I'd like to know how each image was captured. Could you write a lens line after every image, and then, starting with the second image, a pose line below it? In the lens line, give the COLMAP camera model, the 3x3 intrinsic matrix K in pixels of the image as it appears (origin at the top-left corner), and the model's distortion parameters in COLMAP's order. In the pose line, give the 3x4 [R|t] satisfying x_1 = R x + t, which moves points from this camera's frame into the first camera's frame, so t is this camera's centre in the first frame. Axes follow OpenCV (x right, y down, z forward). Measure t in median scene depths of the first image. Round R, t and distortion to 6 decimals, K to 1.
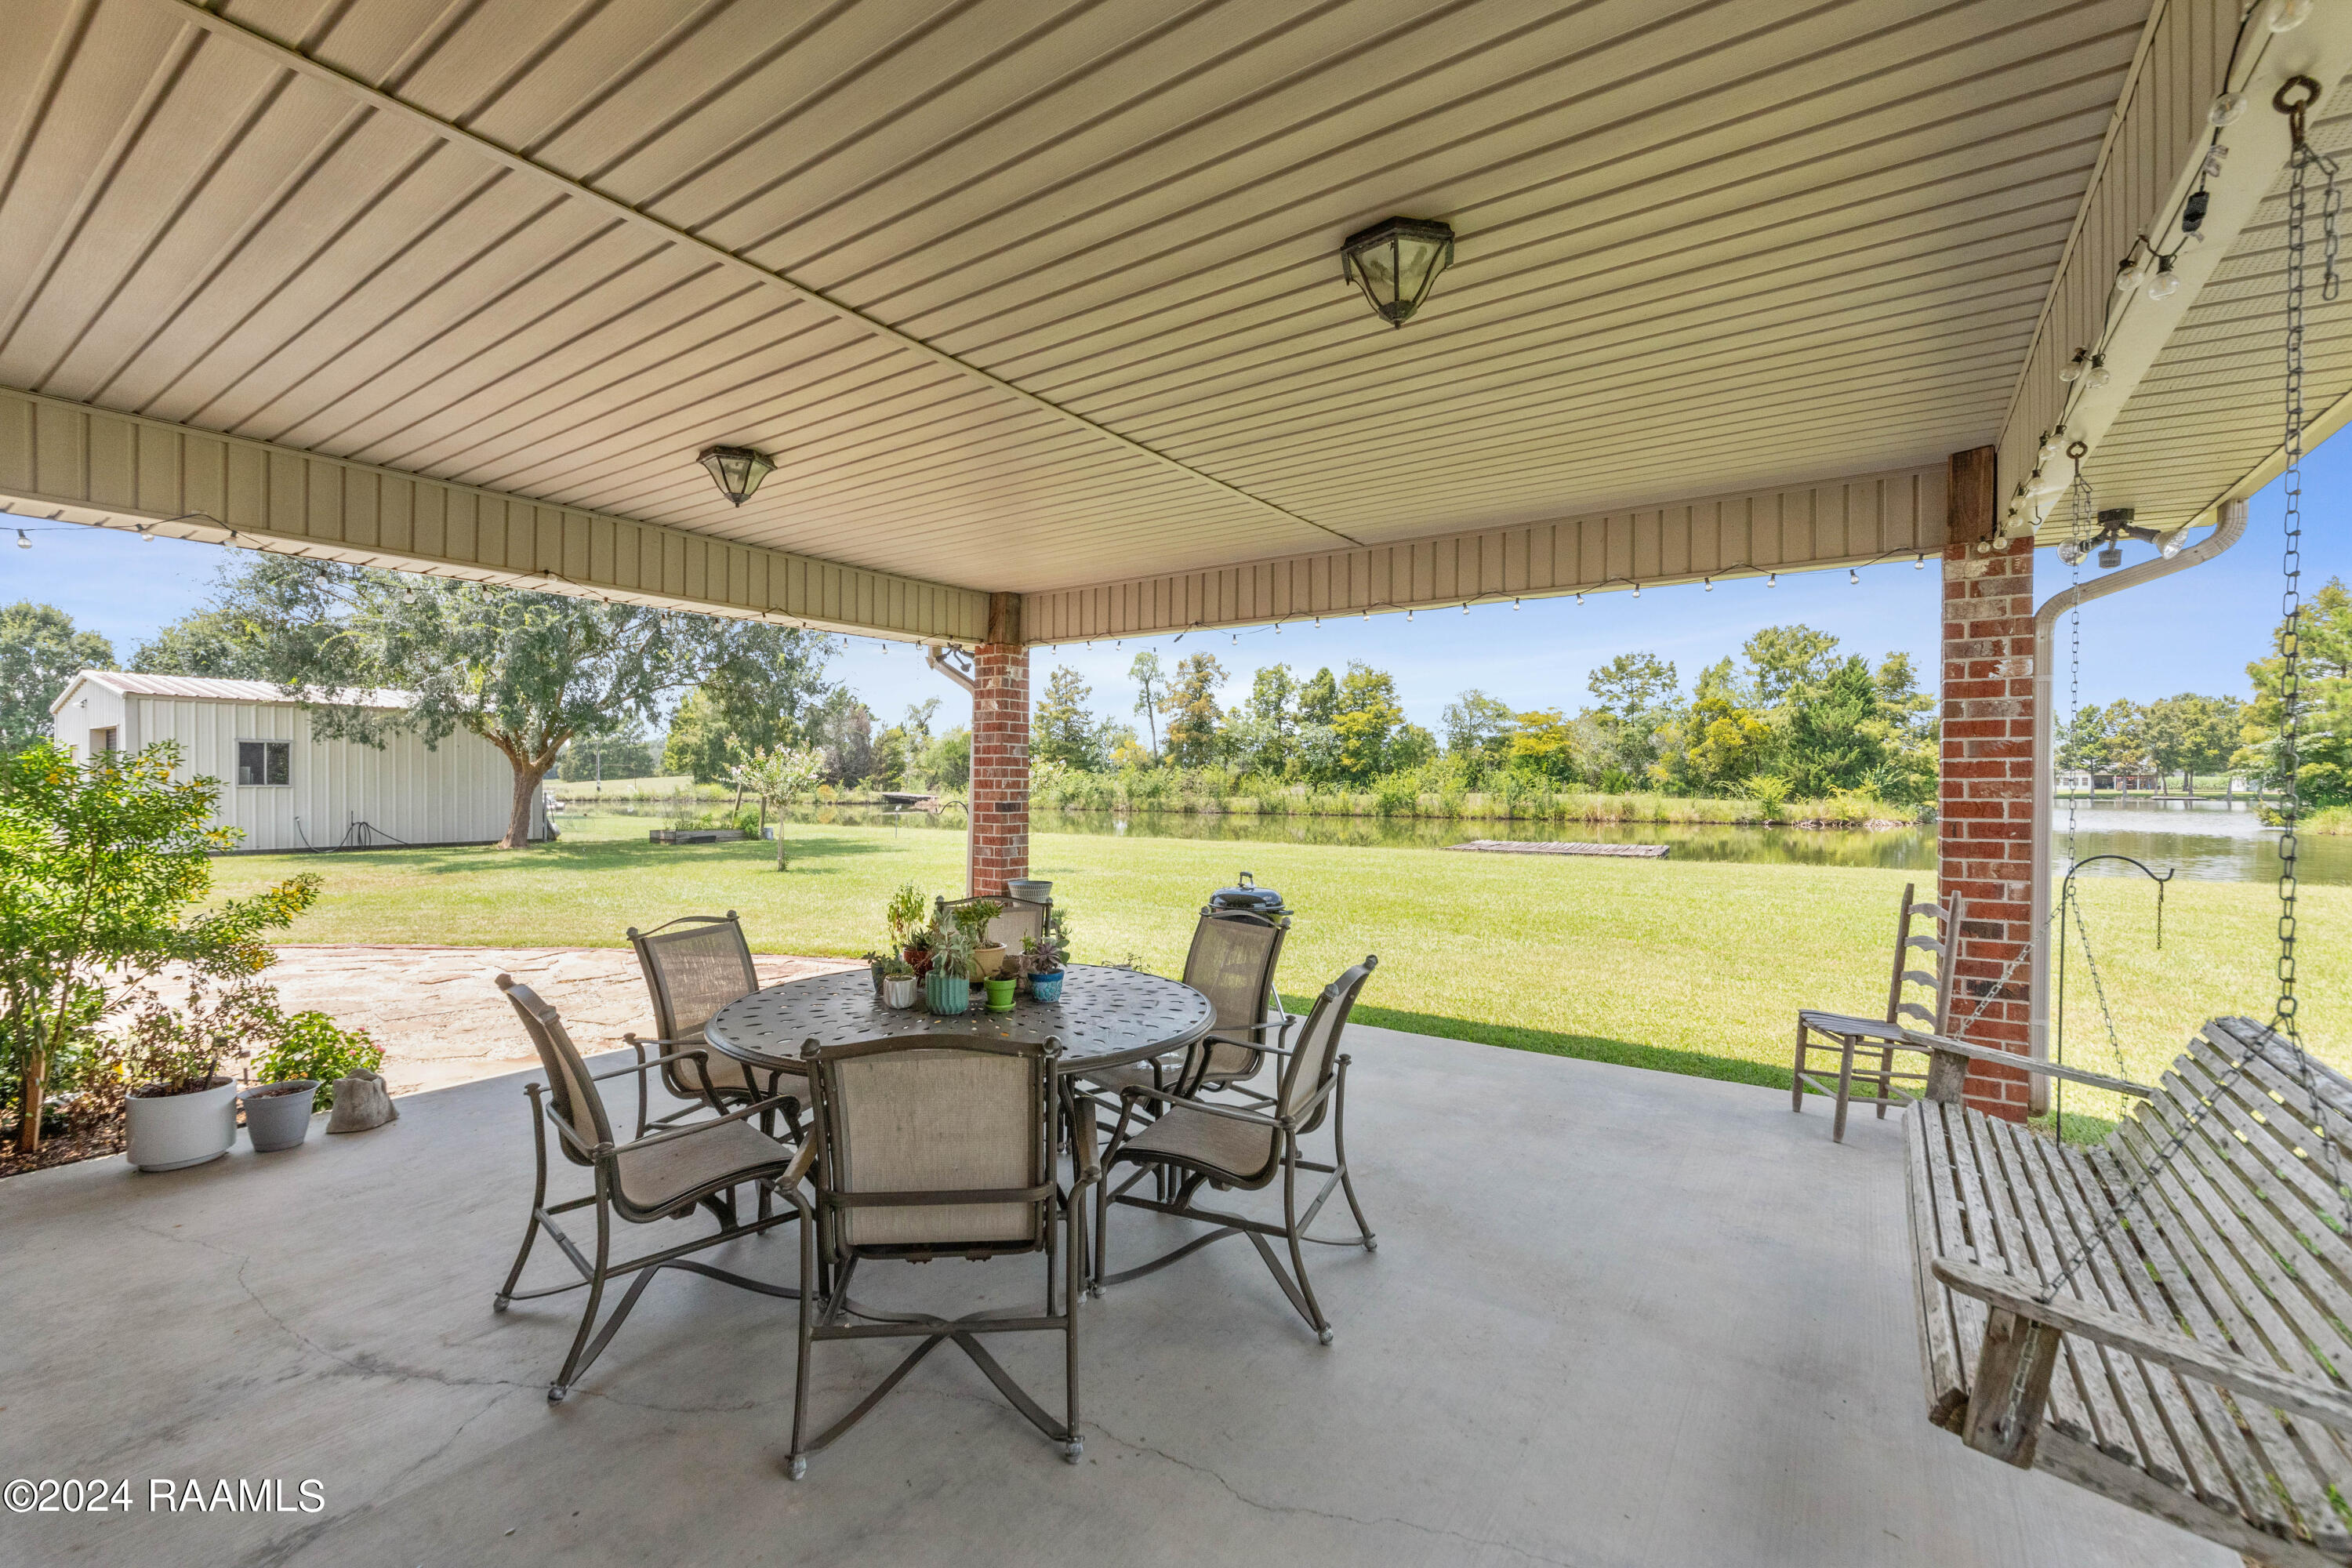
lens RADIAL K [[1011.0, 0, 1173.5], [0, 1011.0, 786.5], [0, 0, 1]] dist [-0.002233, -0.000404]
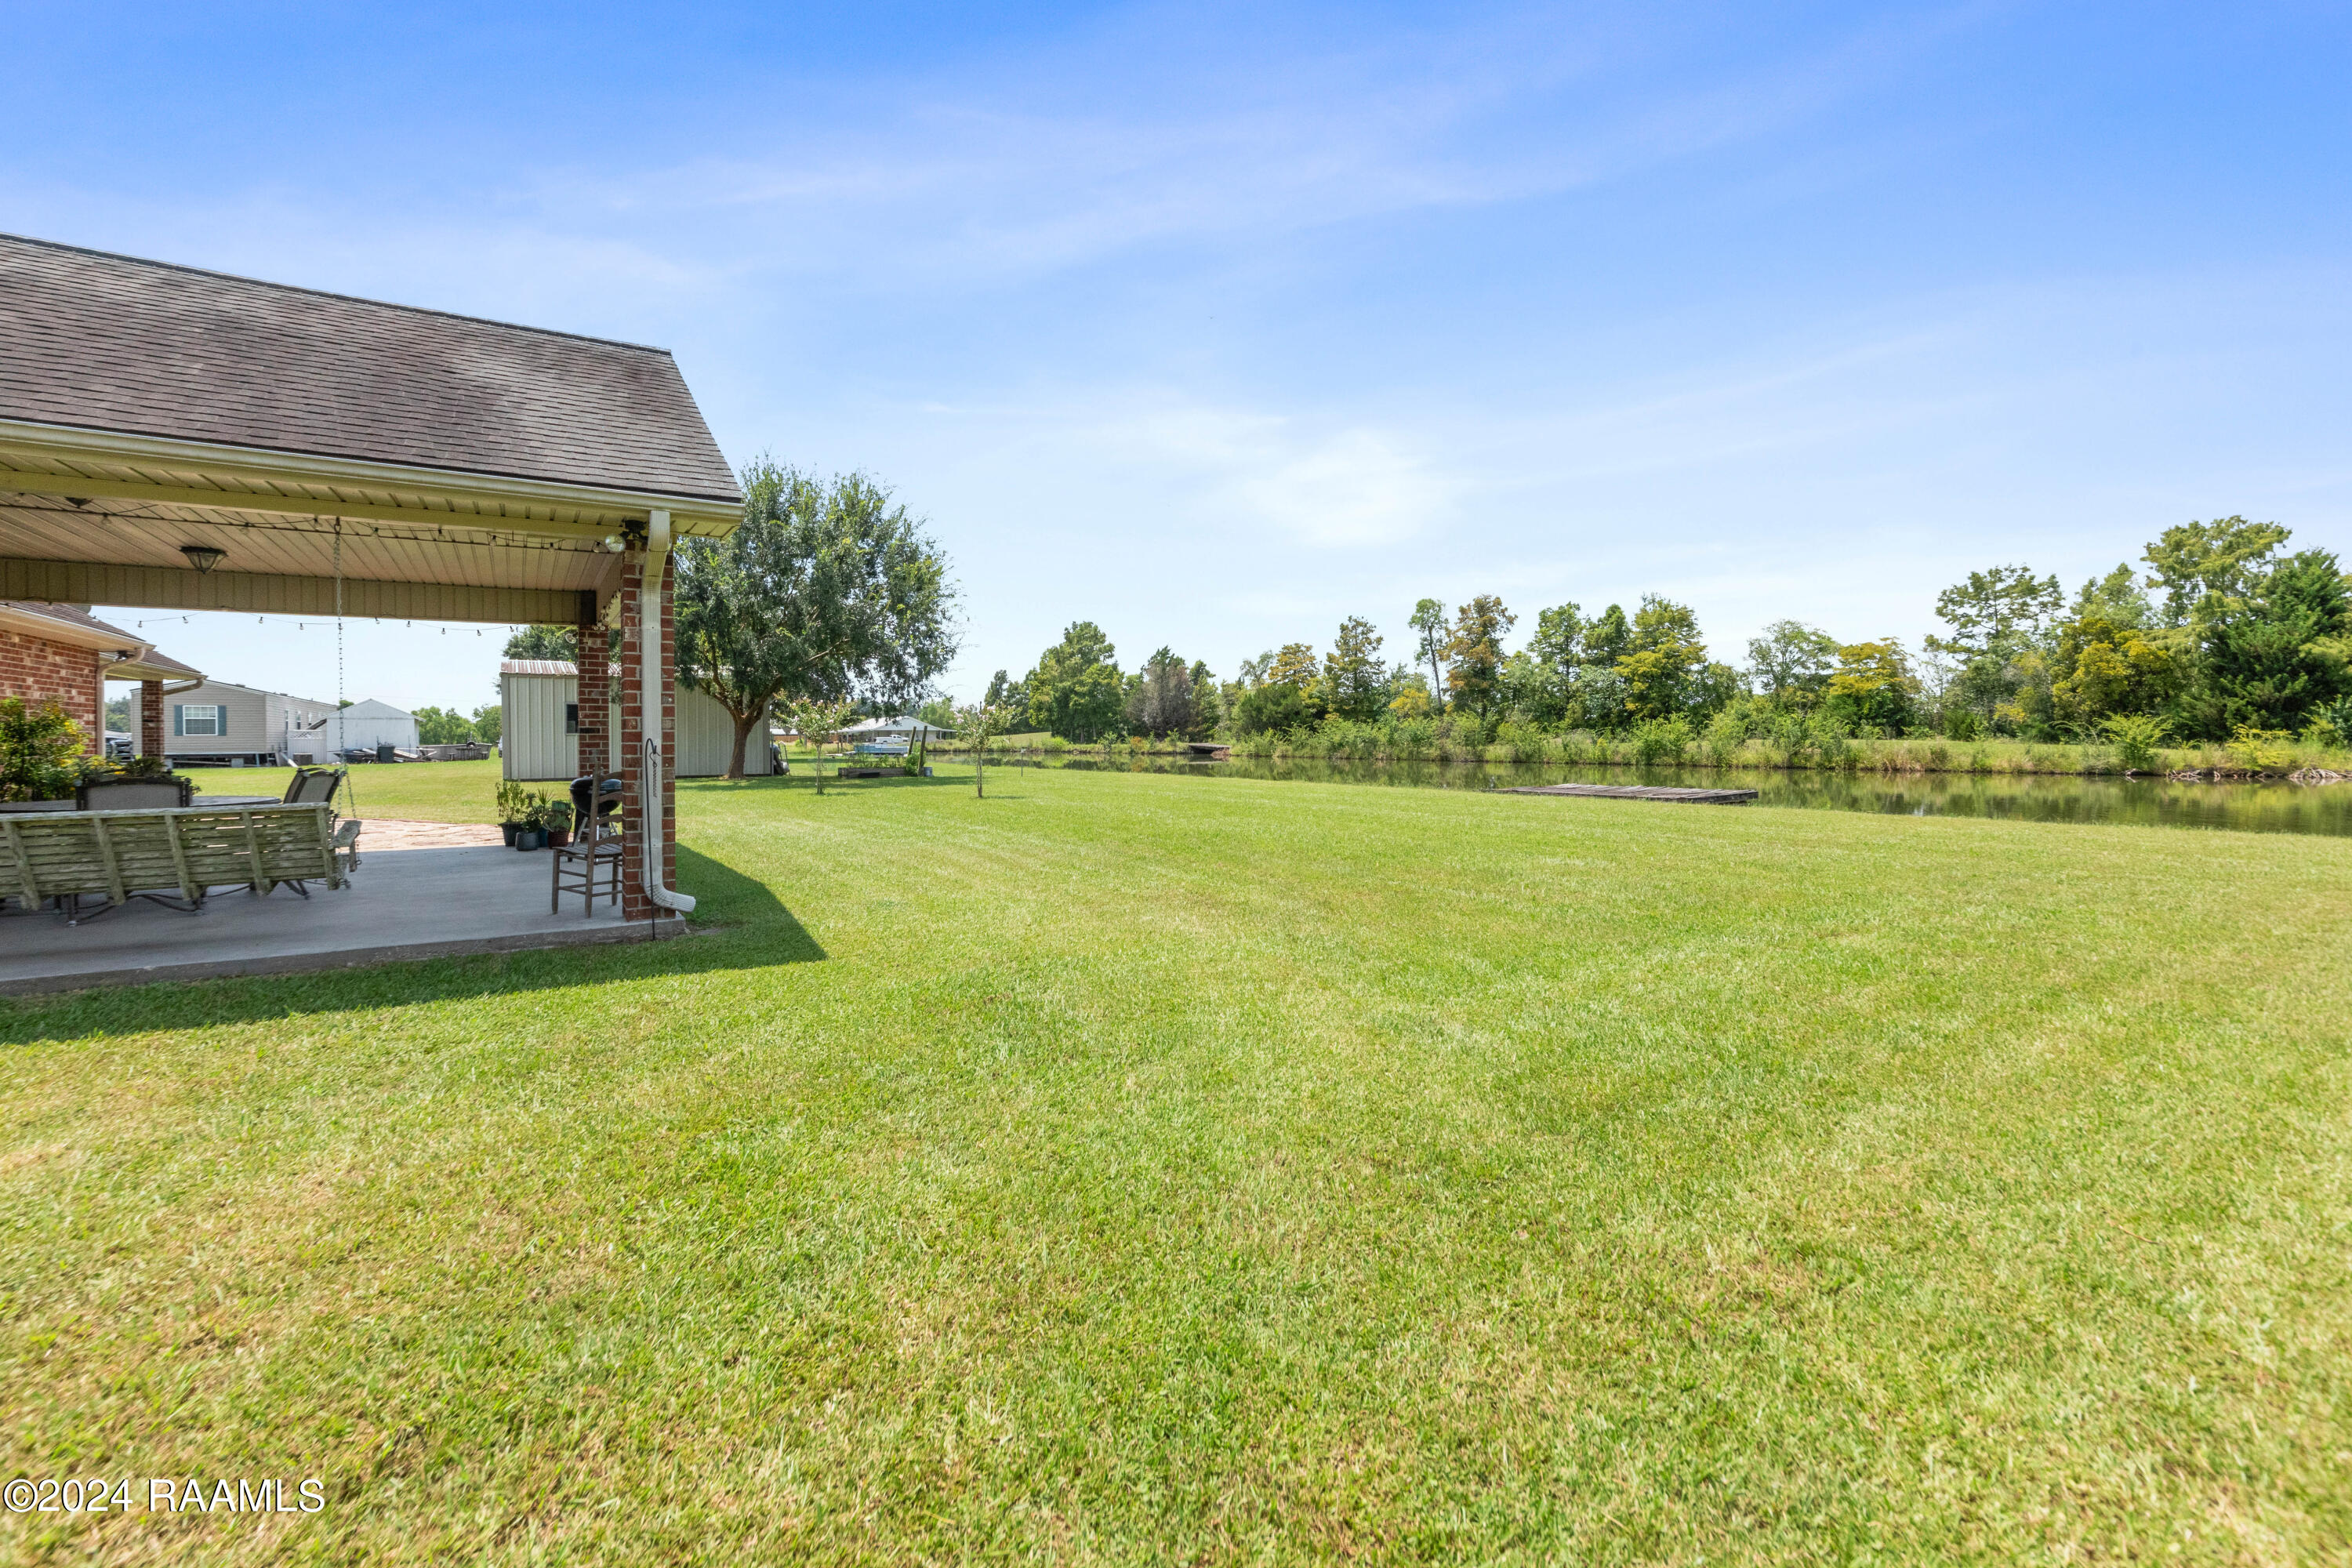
lens RADIAL K [[1011.0, 0, 1161.0], [0, 1011.0, 724.6], [0, 0, 1]] dist [-0.002233, -0.000404]
pose [[0.928040, -0.011161, -0.372314, 0.129072], [0.005581, 0.999855, -0.016061, 0.004666], [0.372440, 0.012828, 0.927968, -0.008244]]
